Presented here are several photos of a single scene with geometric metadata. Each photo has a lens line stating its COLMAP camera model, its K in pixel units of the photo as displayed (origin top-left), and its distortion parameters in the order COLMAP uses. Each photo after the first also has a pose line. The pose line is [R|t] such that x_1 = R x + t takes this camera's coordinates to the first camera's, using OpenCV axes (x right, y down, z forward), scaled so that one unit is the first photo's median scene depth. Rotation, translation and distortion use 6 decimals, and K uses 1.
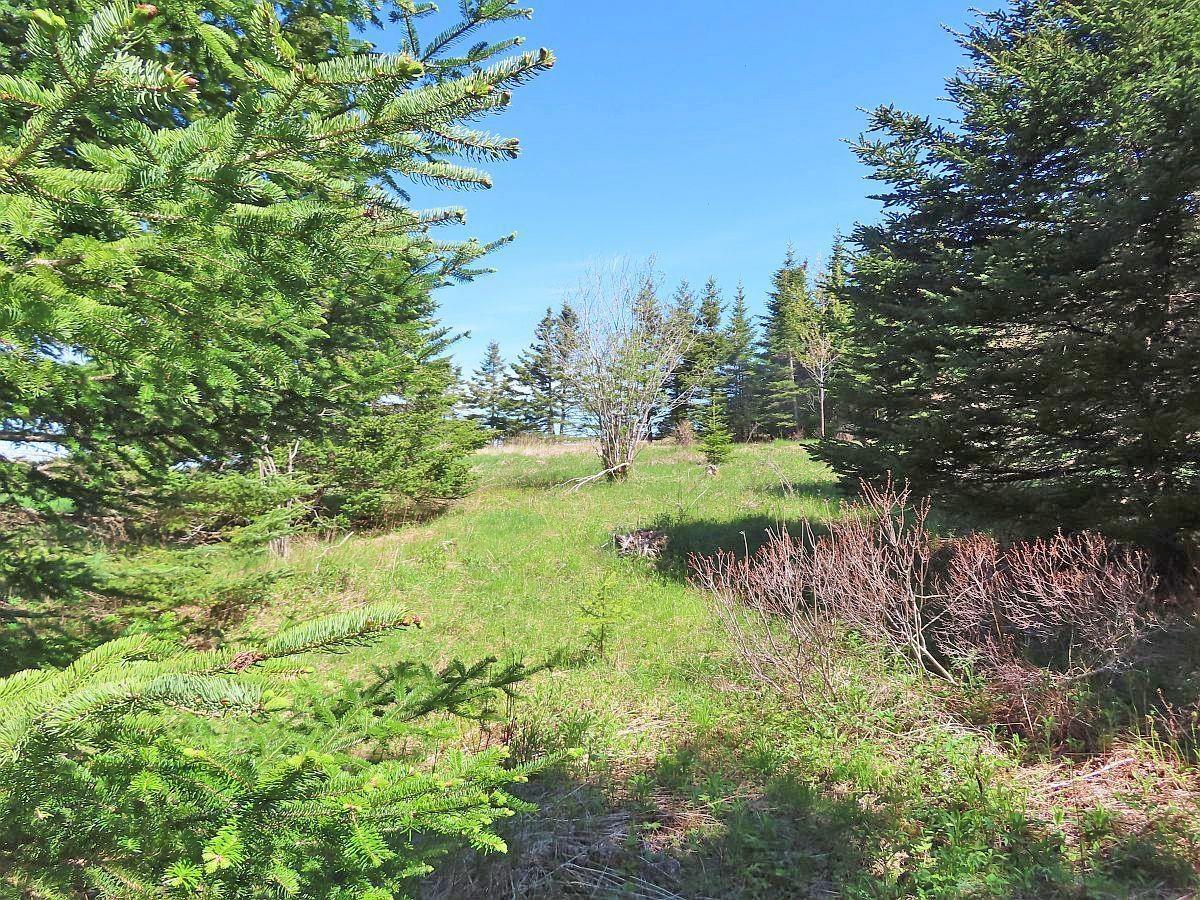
lens RADIAL K [[865.0, 0, 600.1], [0, 865.0, 449.2], [0, 0, 1]] dist [-0.002765, 0.004196]
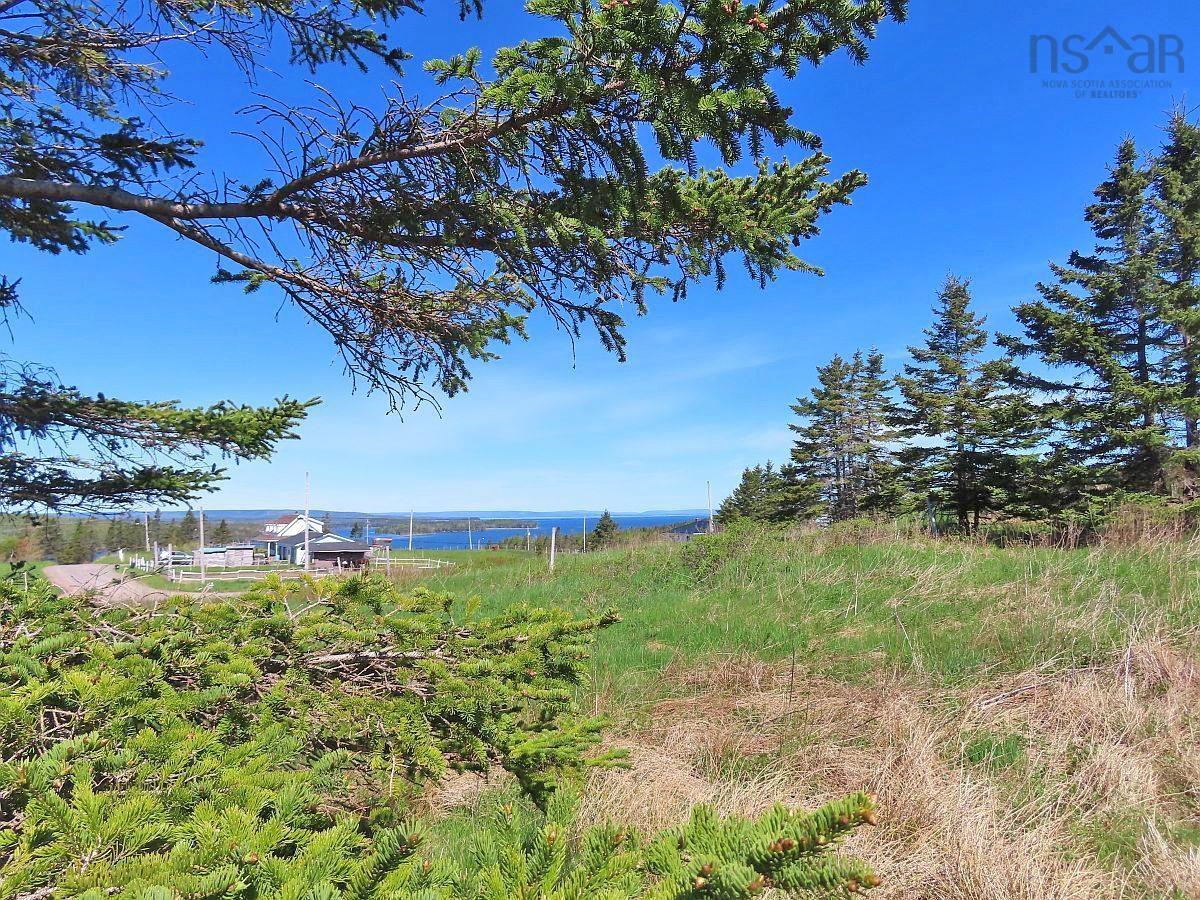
lens RADIAL K [[865.0, 0, 600.1], [0, 865.0, 449.2], [0, 0, 1]] dist [-0.002765, 0.004196]
pose [[0.886824, -0.046724, -0.459740, -0.084697], [0.027457, 0.998445, -0.048510, -0.022538], [0.461291, 0.030397, 0.886728, 0.527783]]
